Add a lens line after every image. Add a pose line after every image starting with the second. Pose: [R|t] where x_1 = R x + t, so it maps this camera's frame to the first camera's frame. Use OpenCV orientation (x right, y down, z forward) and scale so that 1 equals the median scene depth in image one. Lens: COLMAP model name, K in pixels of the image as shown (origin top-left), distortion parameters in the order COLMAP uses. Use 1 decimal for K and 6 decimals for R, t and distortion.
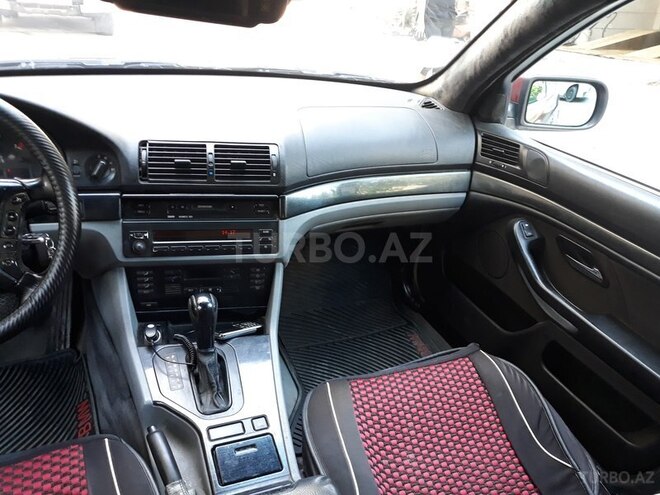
lens RADIAL K [[525.9, 0, 330.0], [0, 525.9, 247.5], [0, 0, 1]] dist [-0.014775, -0.006363]
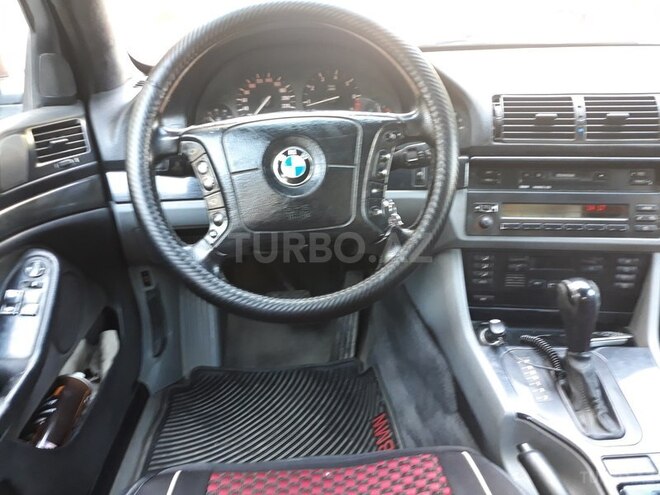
lens RADIAL K [[525.9, 0, 330.0], [0, 525.9, 247.5], [0, 0, 1]] dist [-0.014775, -0.006363]
pose [[0.938471, 0.013557, -0.345092, -0.306605], [-0.052596, 0.993184, -0.104018, 0.136335], [0.341329, 0.115768, 0.932787, 0.152324]]
